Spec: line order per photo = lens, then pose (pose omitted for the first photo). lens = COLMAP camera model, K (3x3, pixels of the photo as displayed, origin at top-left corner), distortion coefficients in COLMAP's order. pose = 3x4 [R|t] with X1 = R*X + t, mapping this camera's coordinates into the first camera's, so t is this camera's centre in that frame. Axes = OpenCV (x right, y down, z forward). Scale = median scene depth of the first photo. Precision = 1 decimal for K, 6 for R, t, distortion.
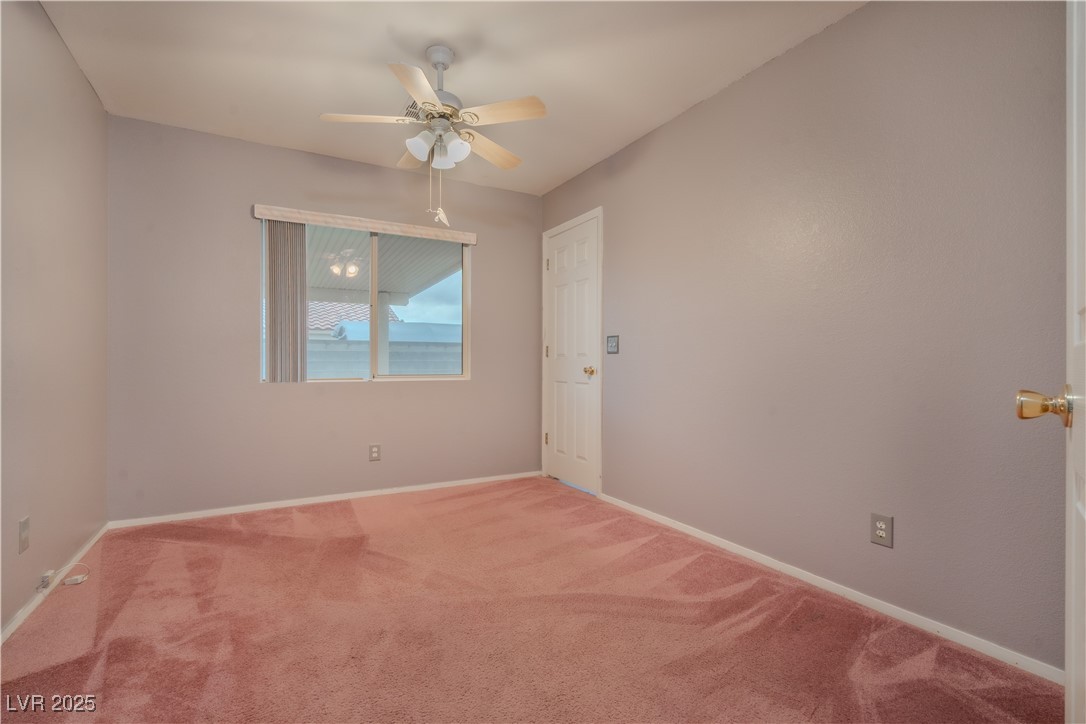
lens RADIAL K [[490.7, 0, 536.5], [0, 490.7, 364.5], [0, 0, 1]] dist [-0.003014, 0.000614]
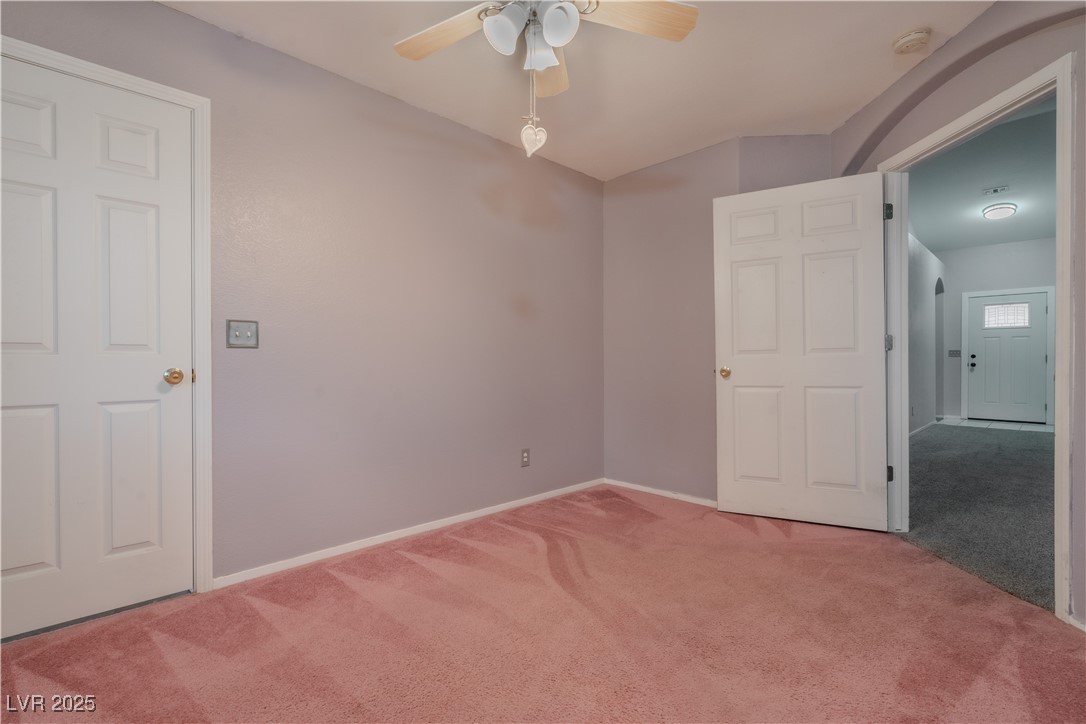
lens RADIAL K [[488.6, 0, 539.0], [0, 488.6, 364.4], [0, 0, 1]] dist [-0.003703, 0.000677]
pose [[-0.249776, -0.005834, 0.968286, -0.679175], [0.006144, 0.999952, 0.007610, -0.003569], [-0.968284, 0.007850, -0.249728, 0.950404]]
